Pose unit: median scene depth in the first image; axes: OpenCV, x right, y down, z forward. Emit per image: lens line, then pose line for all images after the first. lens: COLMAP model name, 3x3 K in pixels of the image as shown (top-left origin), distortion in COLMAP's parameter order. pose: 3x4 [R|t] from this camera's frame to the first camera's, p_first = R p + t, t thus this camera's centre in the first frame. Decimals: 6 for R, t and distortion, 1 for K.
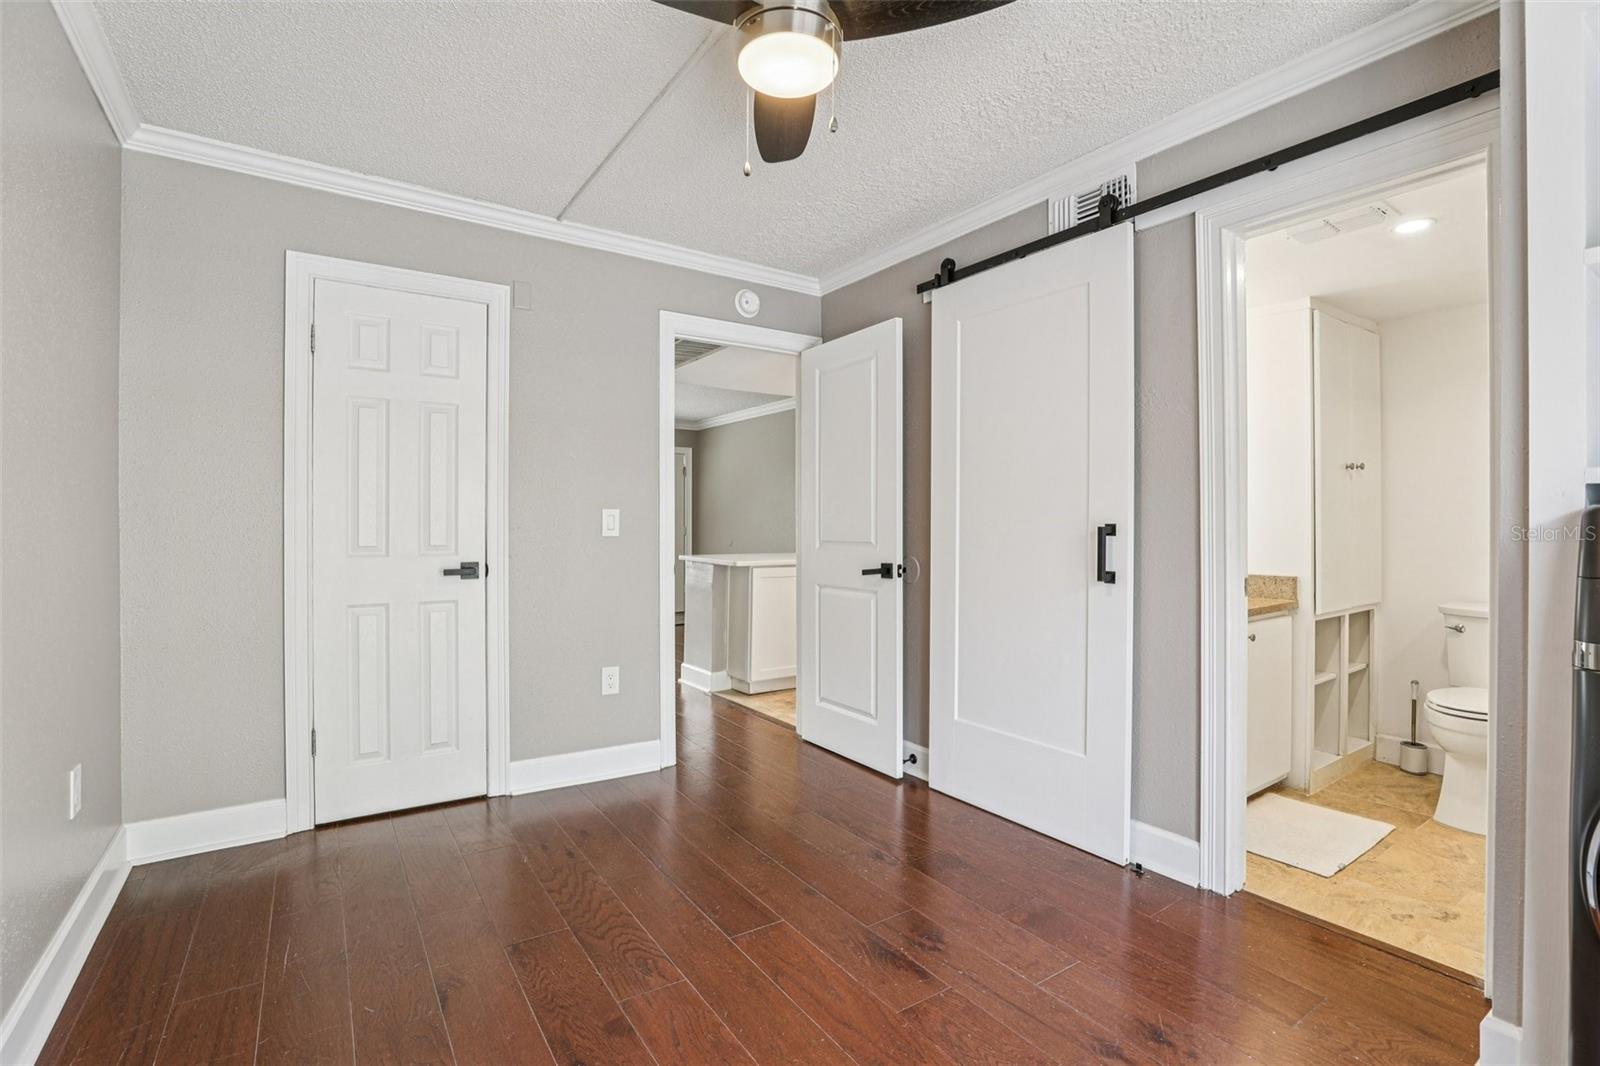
lens RADIAL K [[741.0, 0, 805.3], [0, 741.0, 531.3], [0, 0, 1]] dist [-0.035229, 0.007183]
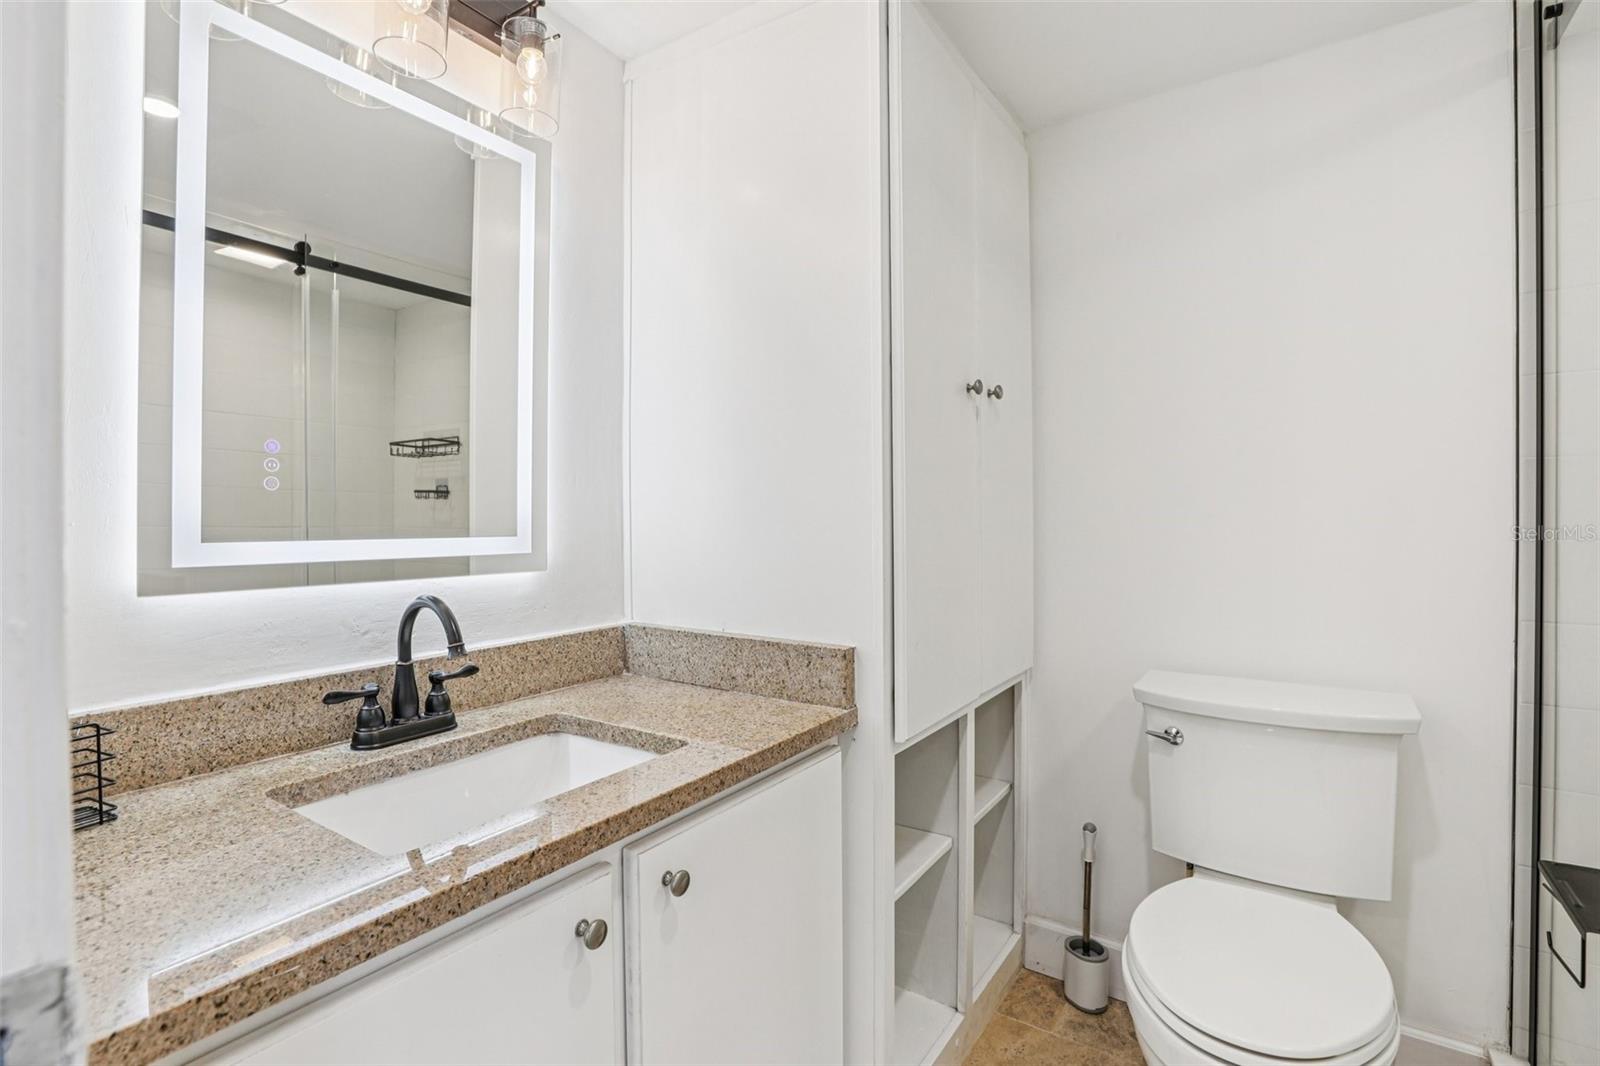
lens RADIAL K [[741.0, 0, 811.1], [0, 741.0, 524.6], [0, 0, 1]] dist [-0.035229, 0.007183]
pose [[0.928554, -0.001310, 0.371195, 0.478469], [0.001463, 0.999999, -0.000129, -0.004202], [-0.371194, 0.000663, 0.928555, 0.605527]]
